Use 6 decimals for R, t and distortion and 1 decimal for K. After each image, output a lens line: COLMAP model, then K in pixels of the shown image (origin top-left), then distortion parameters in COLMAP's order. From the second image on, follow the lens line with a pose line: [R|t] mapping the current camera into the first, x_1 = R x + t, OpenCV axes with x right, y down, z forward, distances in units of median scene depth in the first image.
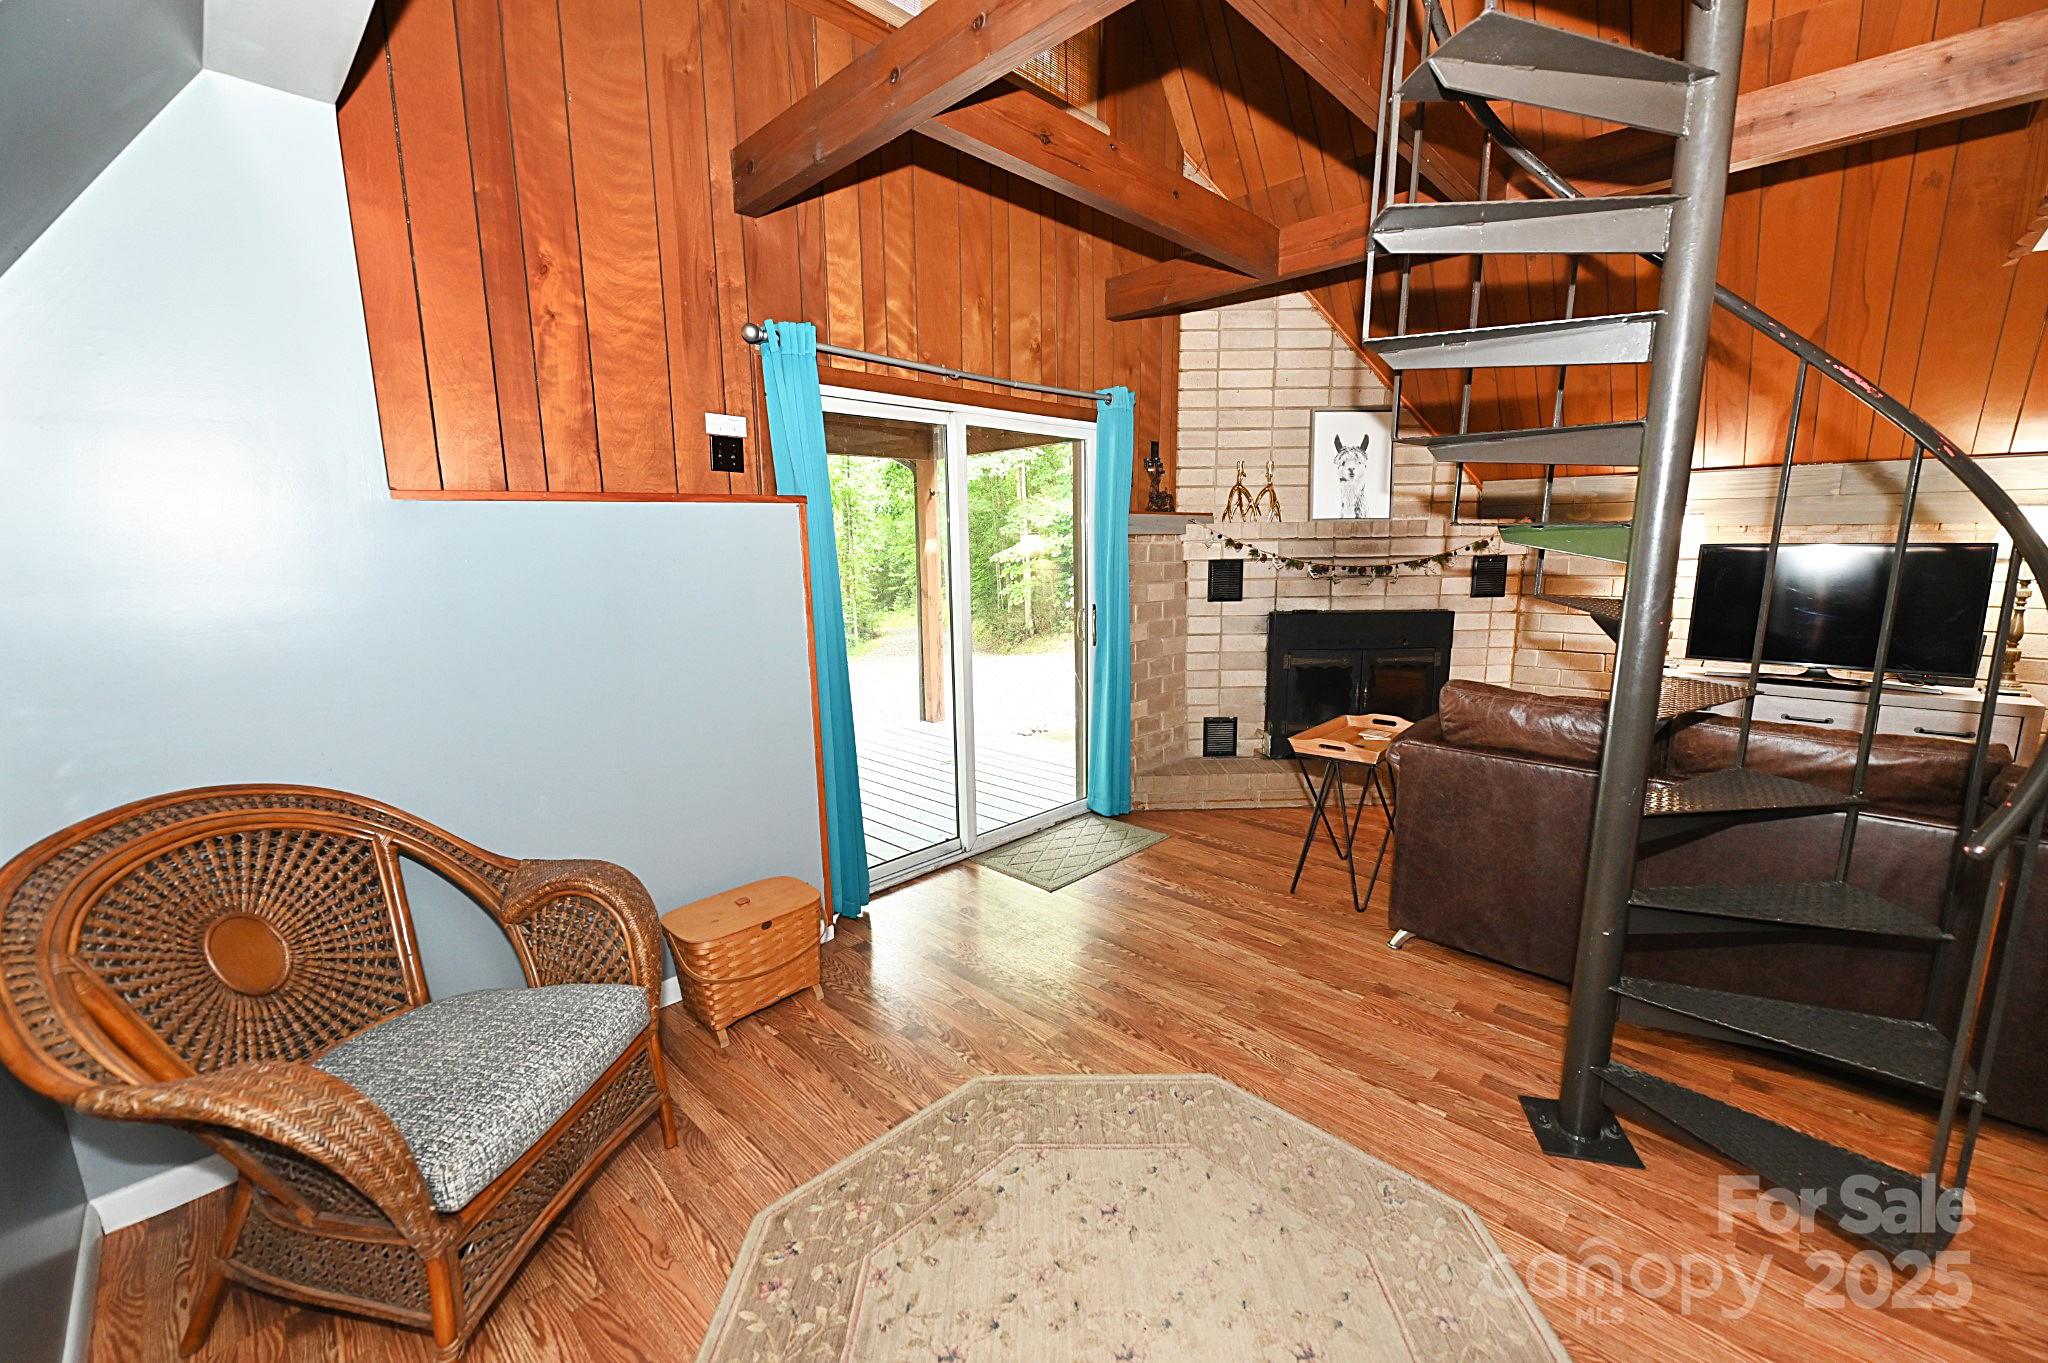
lens RADIAL K [[810.7, 0, 1025.3], [0, 810.7, 687.2], [0, 0, 1]] dist [-0.004567, -0.000630]
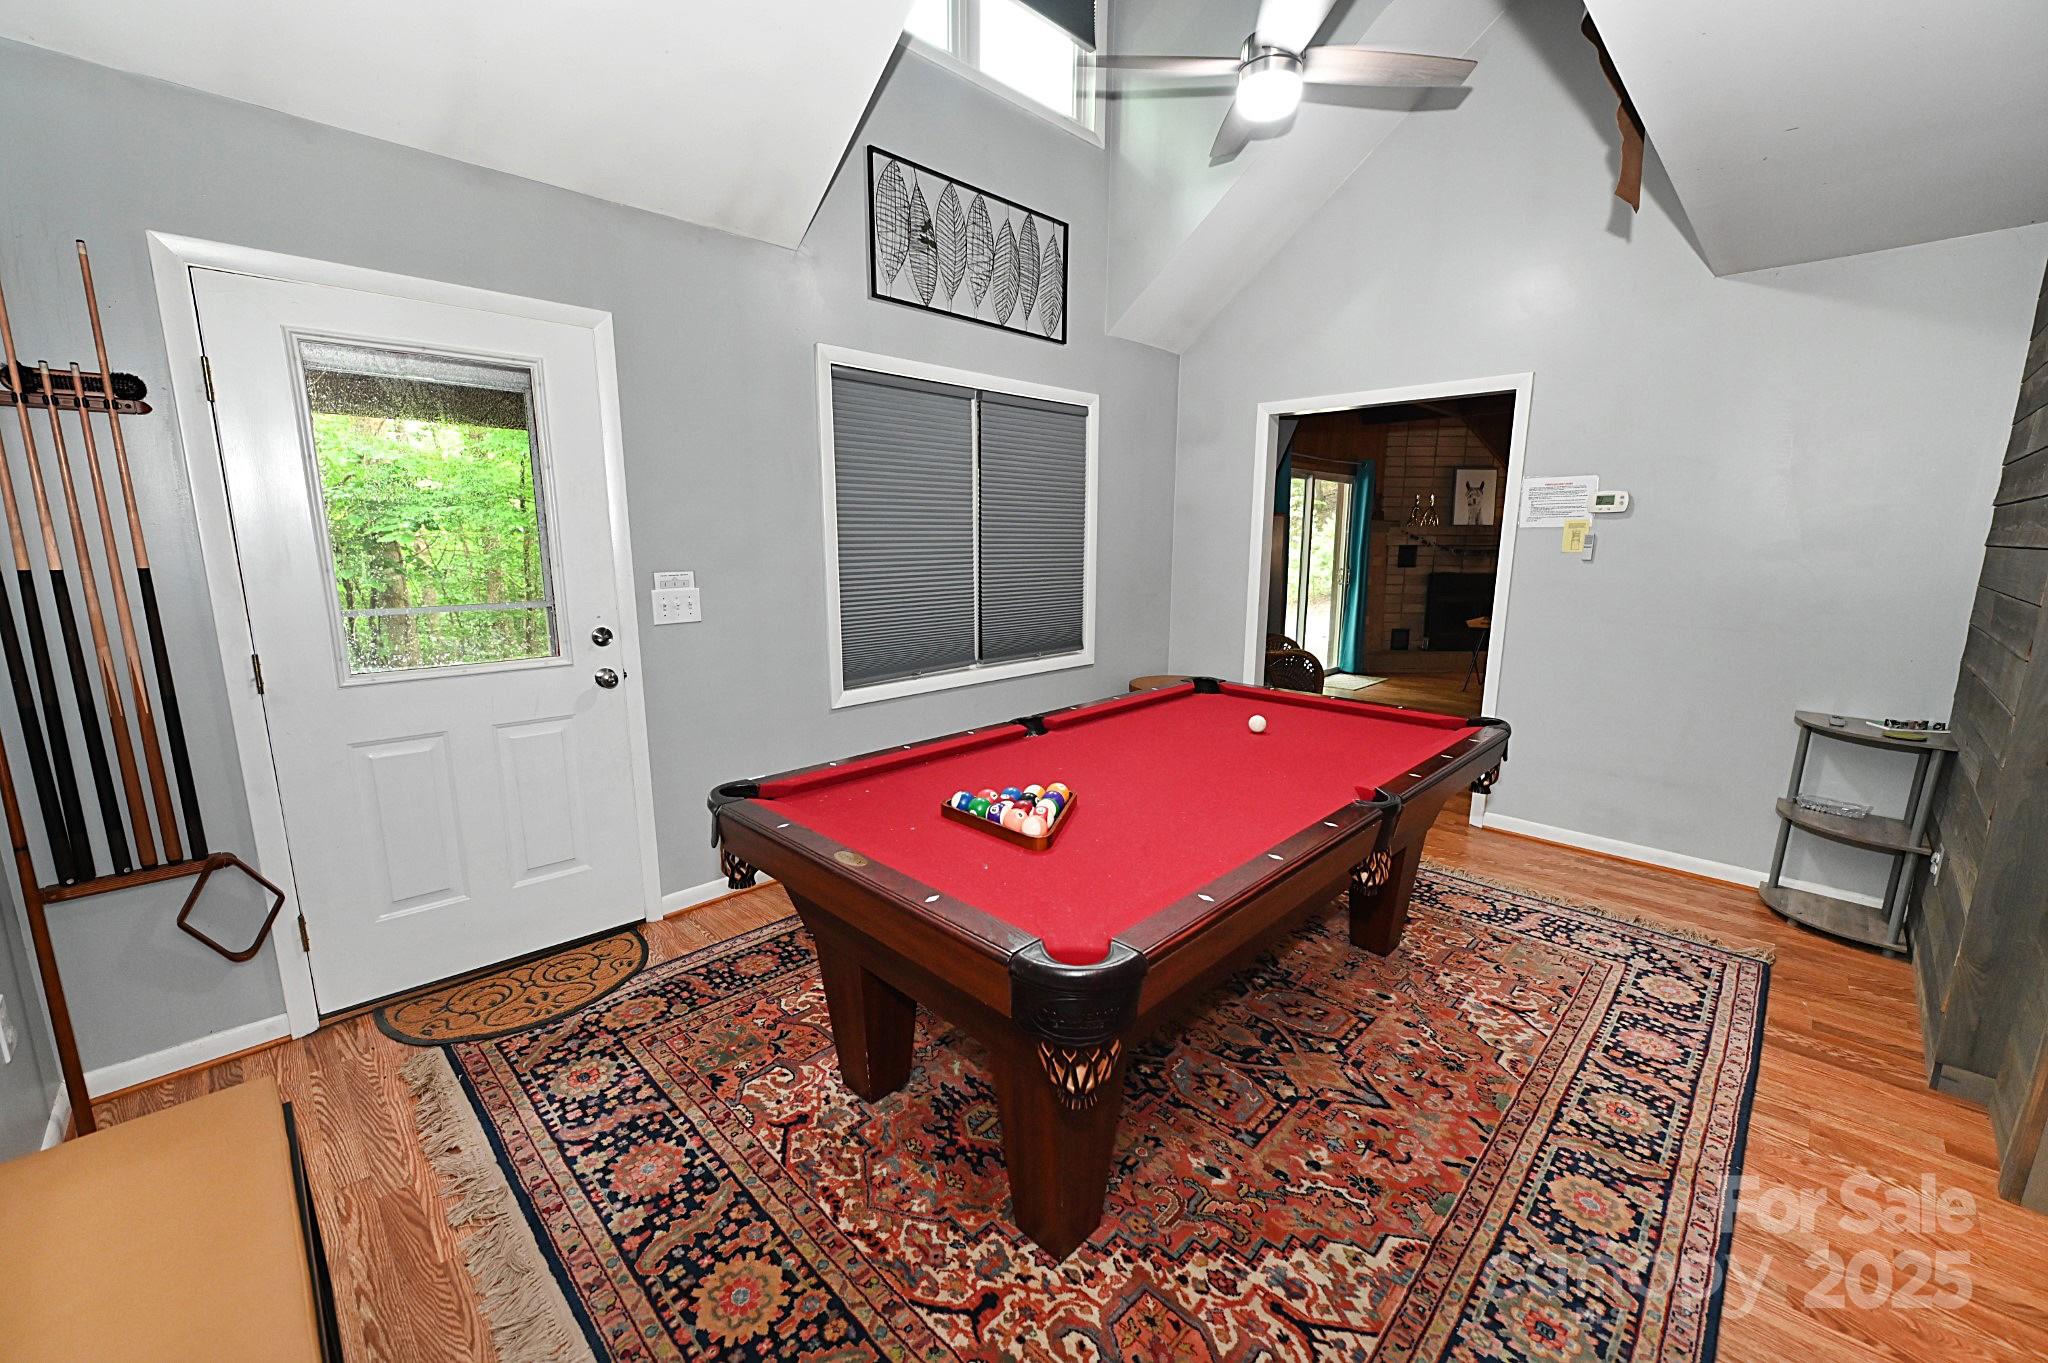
lens RADIAL K [[810.7, 0, 1017.1], [0, 810.7, 681.9], [0, 0, 1]] dist [-0.004567, -0.000630]
pose [[0.999776, 0.015988, -0.013851, -0.646202], [-0.015836, 0.999814, 0.011037, 0.159291], [0.014025, -0.010815, 0.999843, -0.934541]]
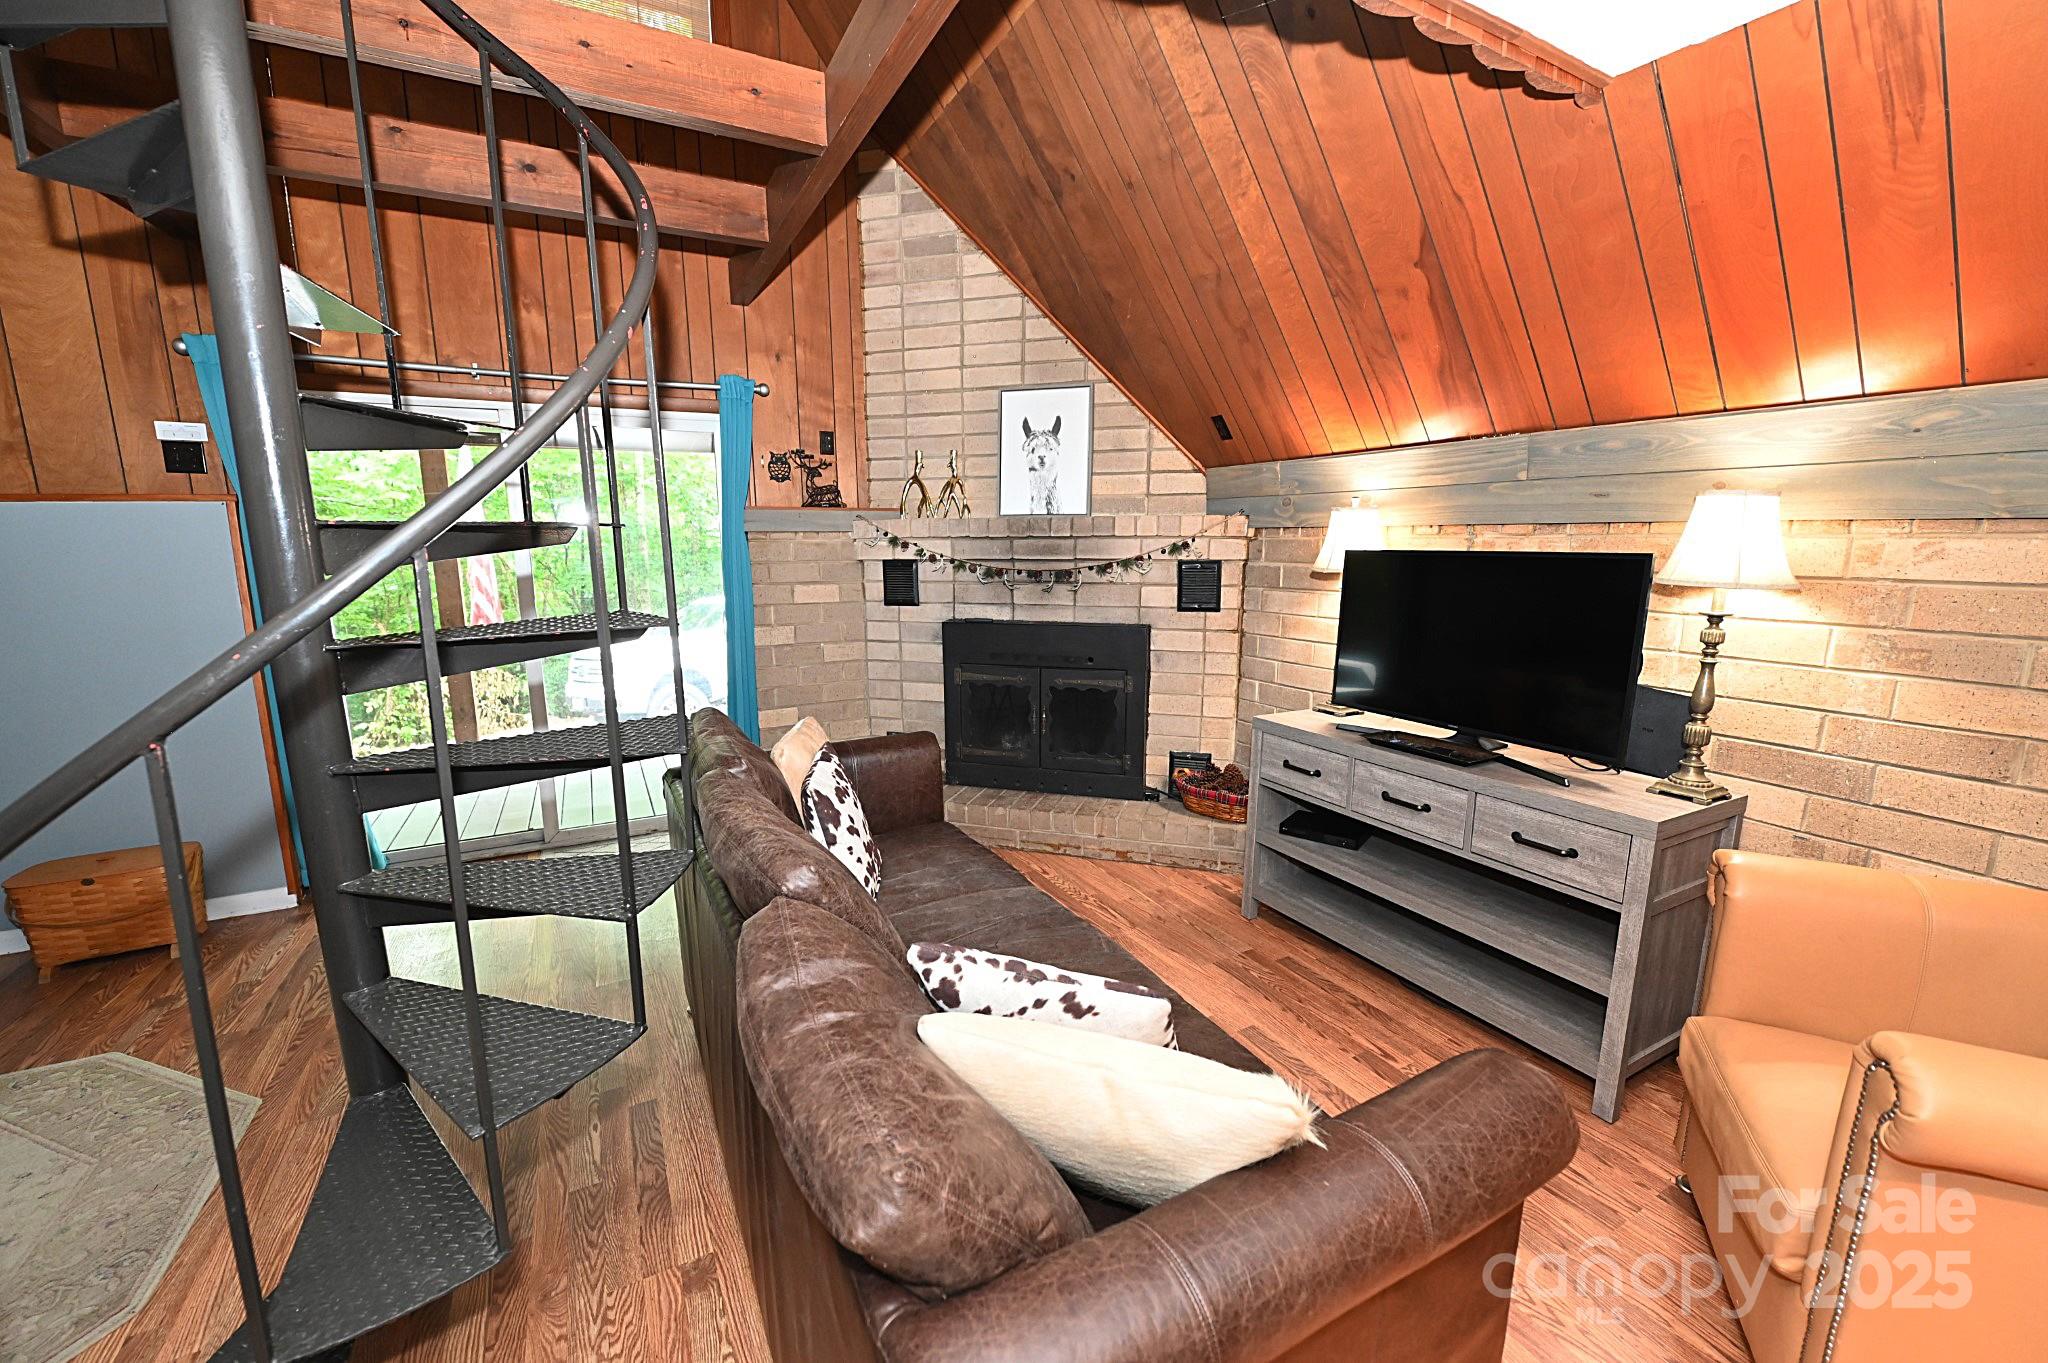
lens RADIAL K [[810.7, 0, 1019.8], [0, 810.7, 684.7], [0, 0, 1]] dist [-0.004567, -0.000630]
pose [[0.950323, 0.065145, -0.304372, 0.658077], [-0.064024, 0.997855, 0.013672, -0.038722], [0.304609, 0.006495, 0.952455, 0.177411]]
